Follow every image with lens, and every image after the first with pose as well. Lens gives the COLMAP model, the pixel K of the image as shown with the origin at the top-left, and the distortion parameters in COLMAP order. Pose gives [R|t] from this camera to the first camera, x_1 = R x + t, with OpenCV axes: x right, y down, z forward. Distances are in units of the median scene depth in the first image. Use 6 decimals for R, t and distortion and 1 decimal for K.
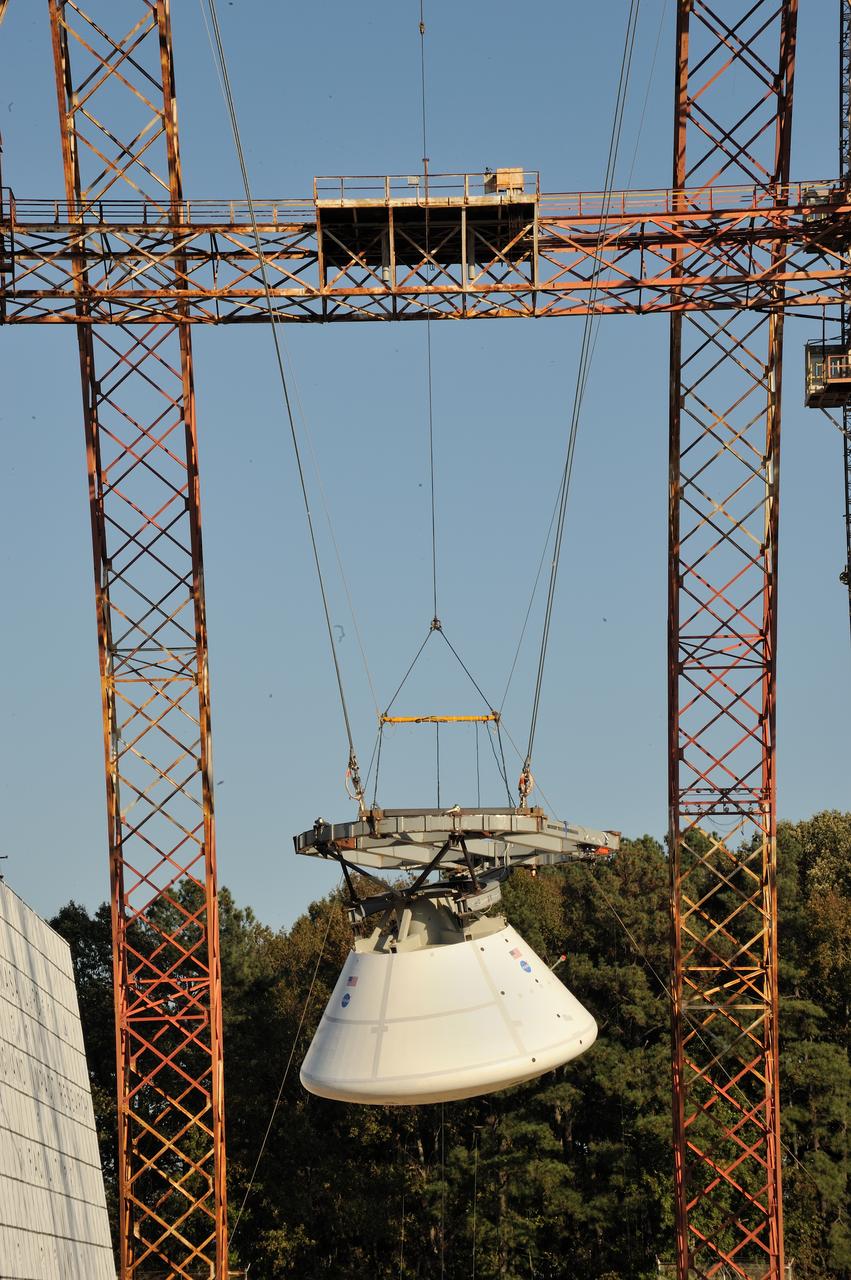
lens RADIAL K [[3936.3, 0, 425.5], [0, 3936.3, 640.0], [0, 0, 1]] dist [1.278793, 11.918102]
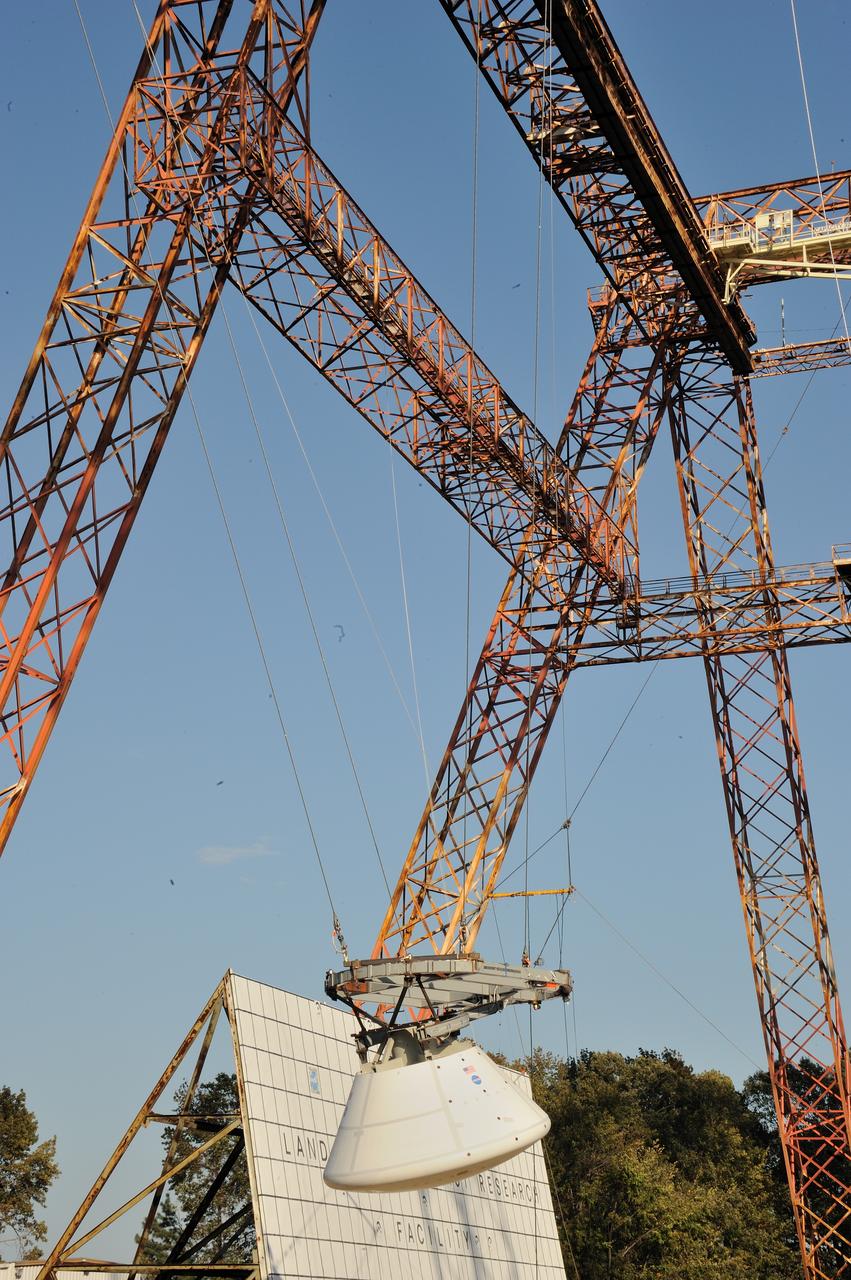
lens RADIAL K [[2485.9, 0, 425.5], [0, 2485.9, 640.0], [0, 0, 1]] dist [0.525977, 0.500073]
pose [[0.950521, -0.072663, -0.302043, 0.103411], [0.041990, 0.993389, -0.106840, 0.010766], [0.307809, 0.088871, 0.947288, 0.082552]]
